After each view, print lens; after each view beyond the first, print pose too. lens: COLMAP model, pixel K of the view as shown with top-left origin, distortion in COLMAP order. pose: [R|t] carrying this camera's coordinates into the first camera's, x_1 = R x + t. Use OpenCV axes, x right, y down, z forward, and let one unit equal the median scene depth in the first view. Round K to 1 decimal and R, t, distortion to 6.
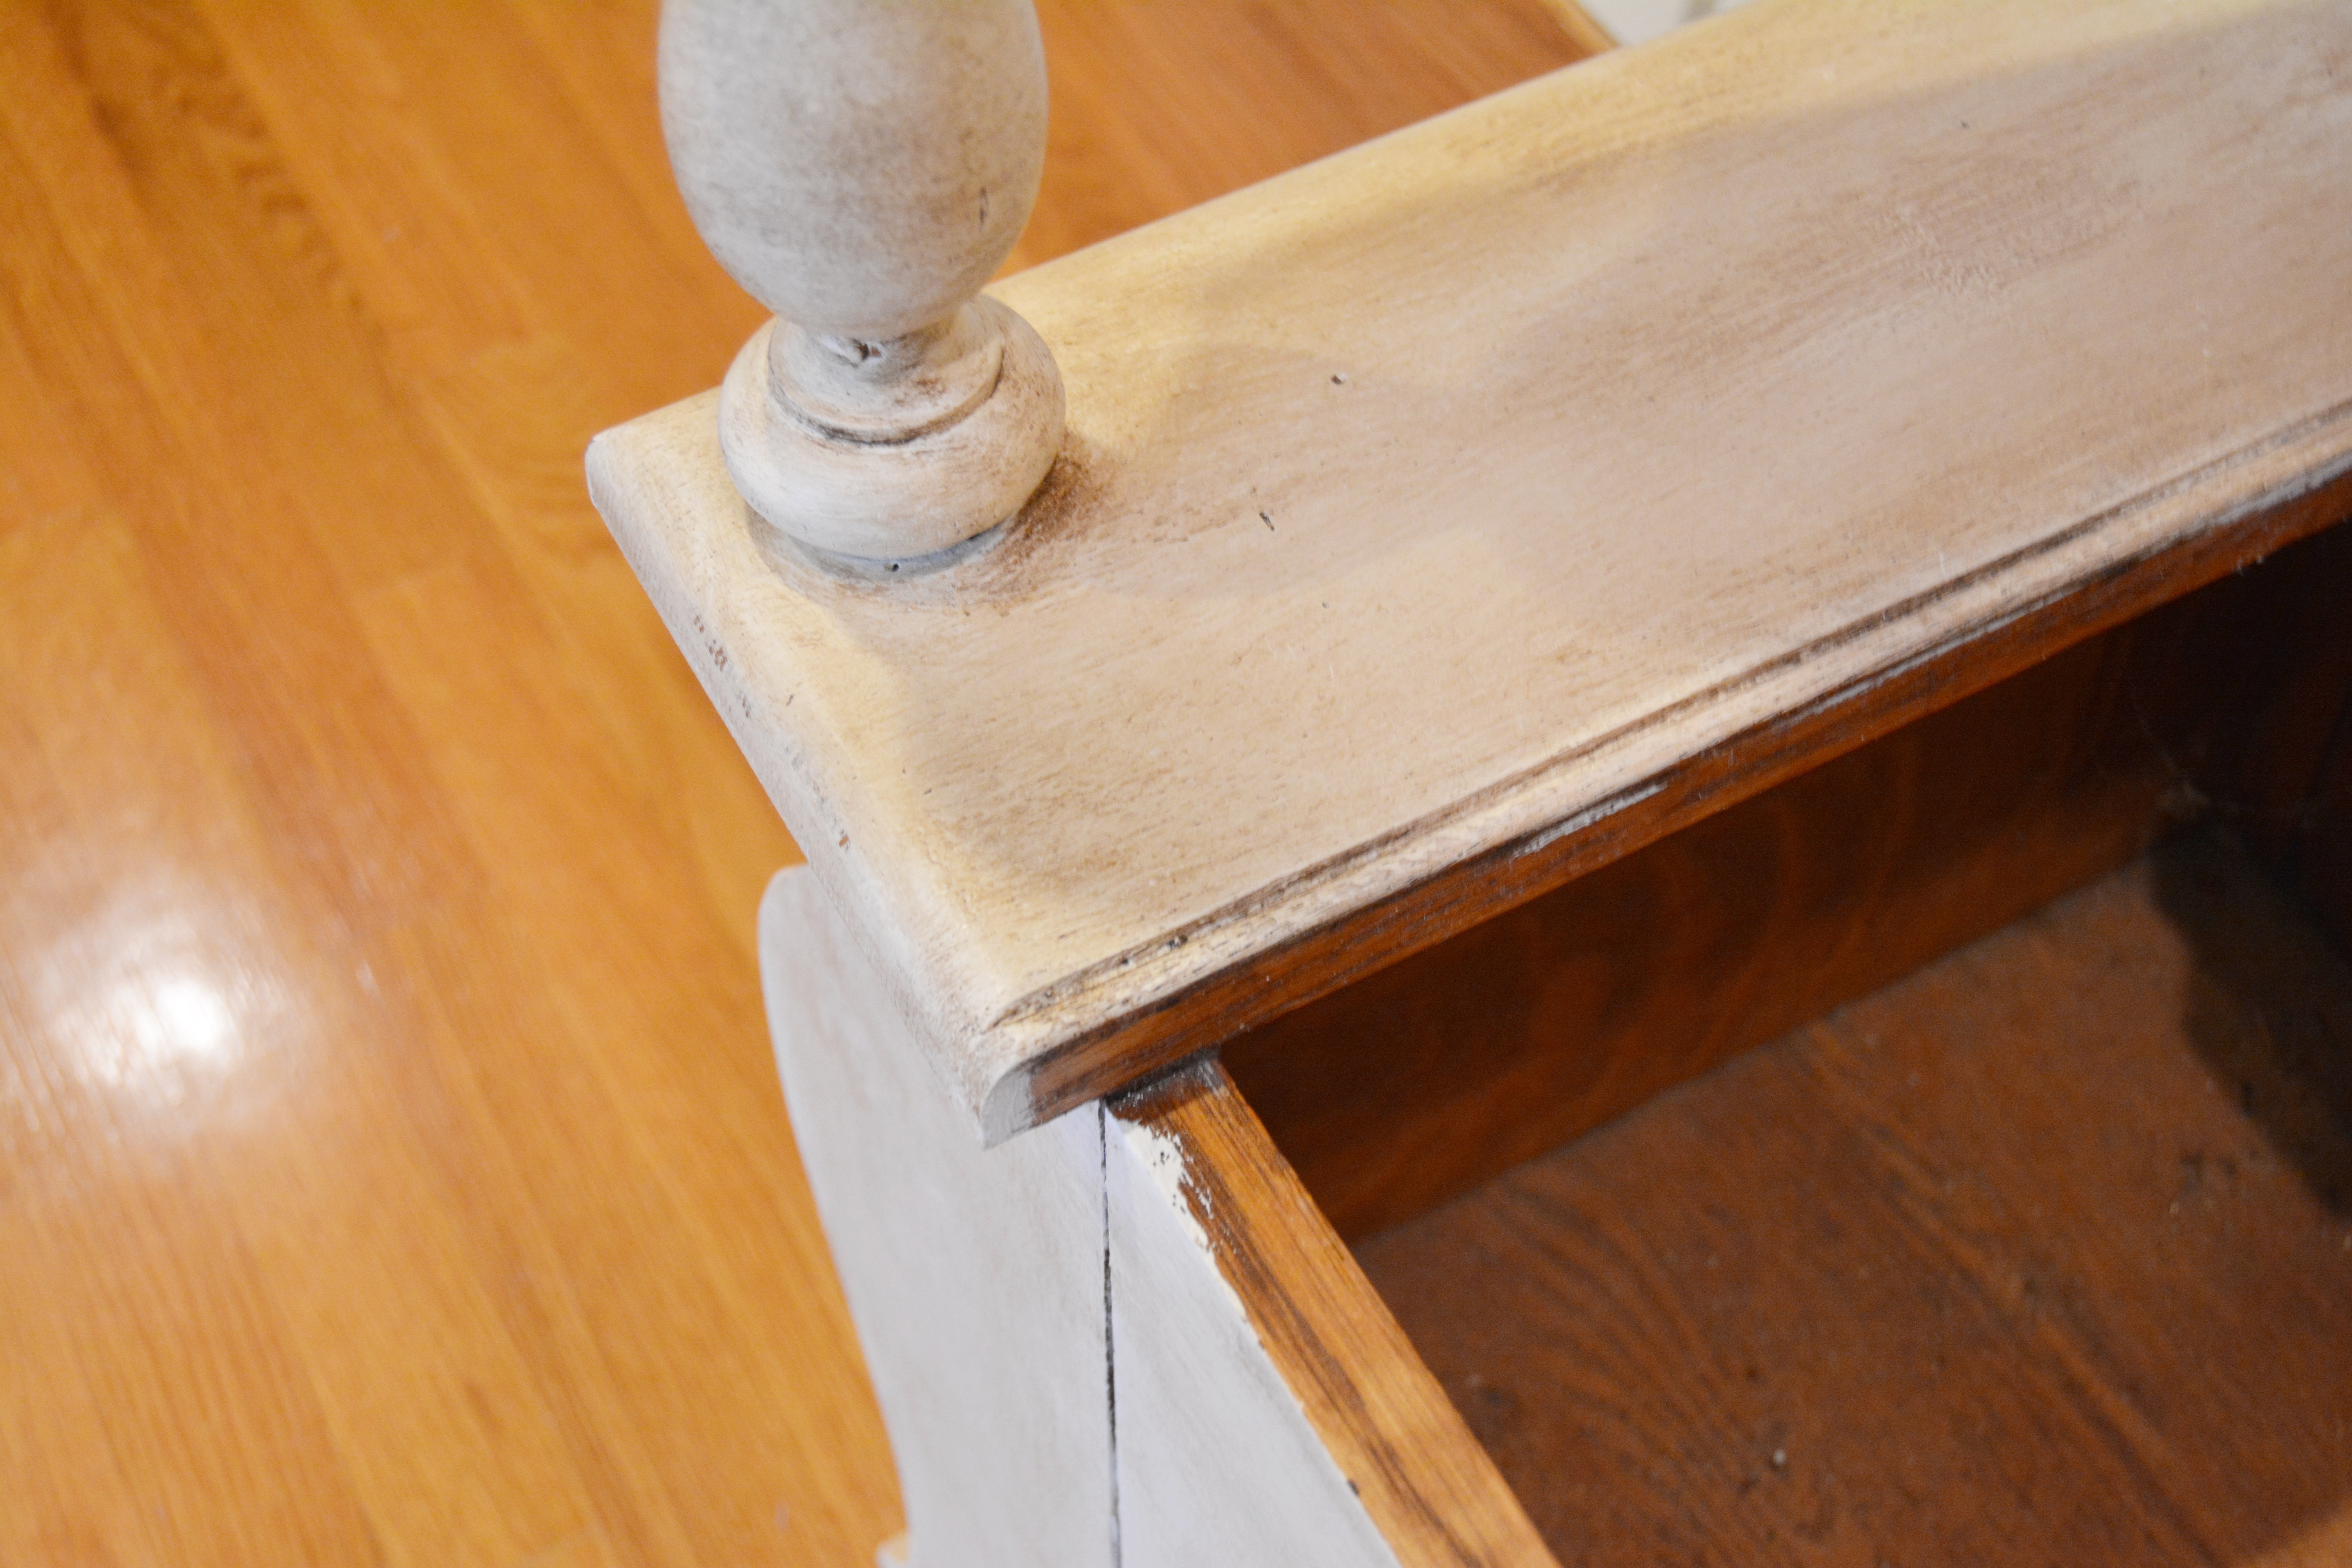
lens RADIAL K [[3363.6, 0, 1176.0], [0, 3363.6, 784.0], [0, 0, 1]] dist [-0.040061, -0.060918]
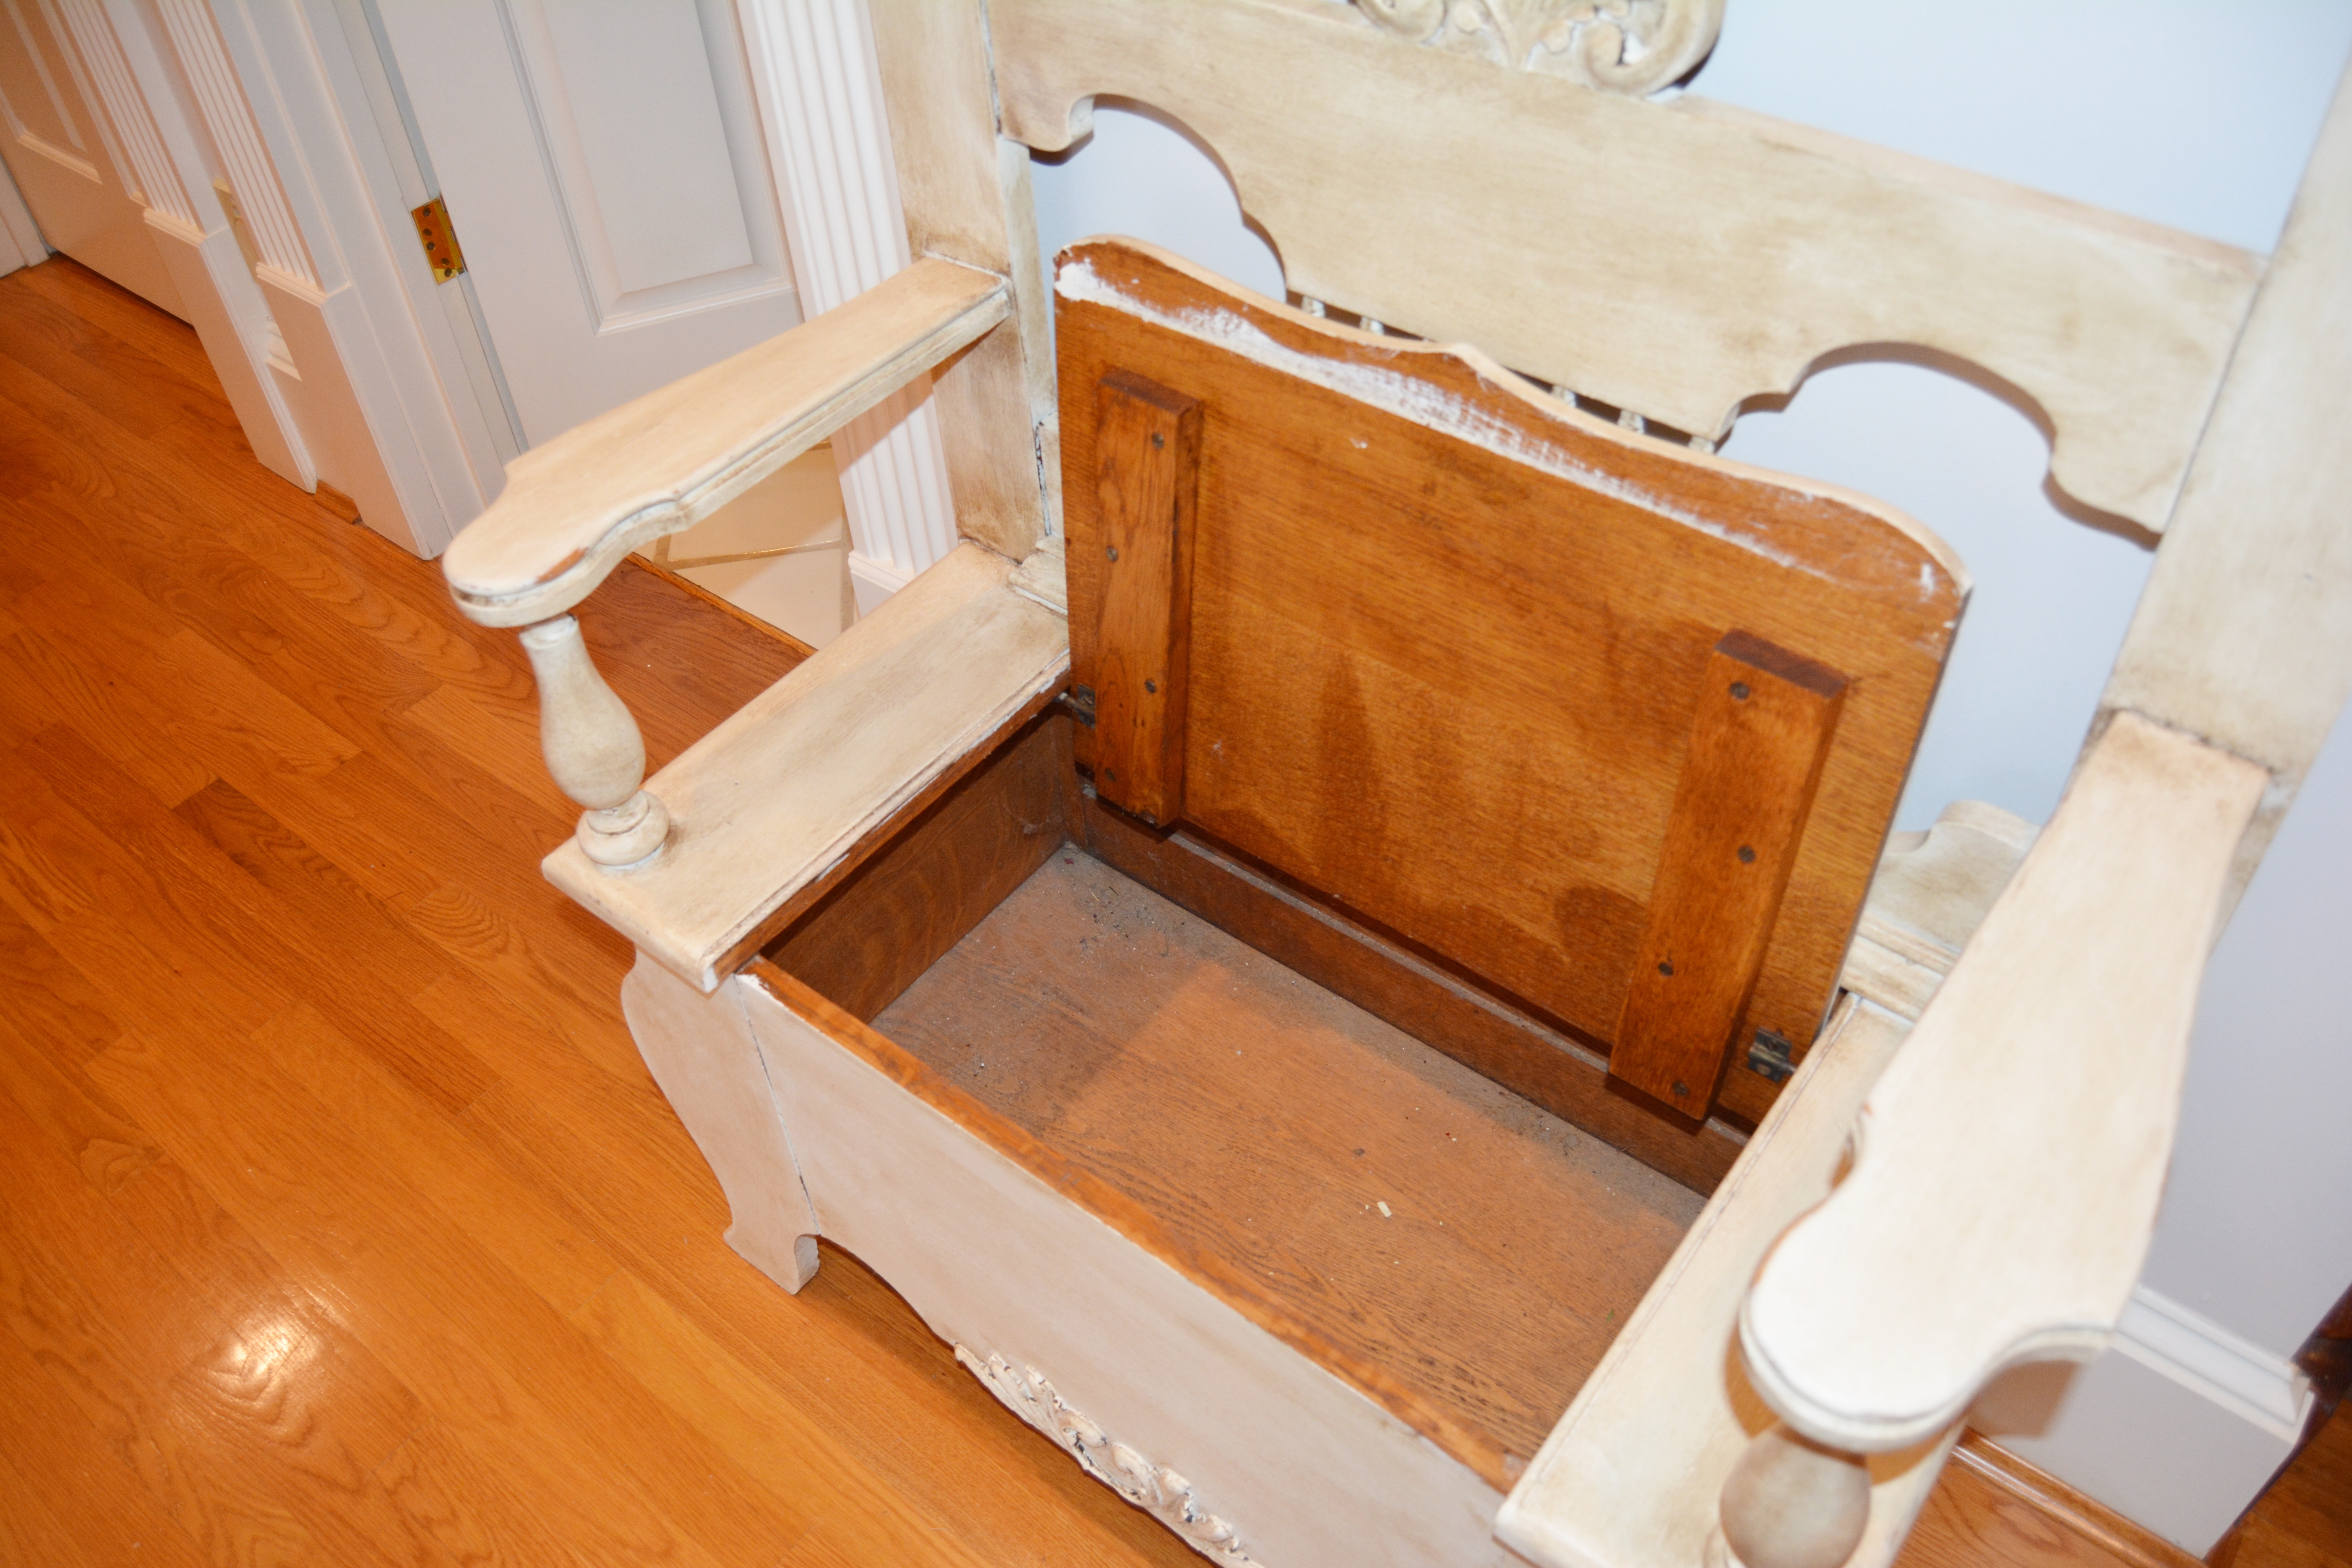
lens RADIAL K [[1835.9, 0, 1176.0], [0, 1835.9, 784.0], [0, 0, 1]] dist [-0.083178, 0.000420]
pose [[0.917955, -0.303348, 0.255614, -0.022382], [0.332524, 0.939791, -0.078863, 0.198211], [-0.216301, 0.157391, 0.963557, -1.035755]]
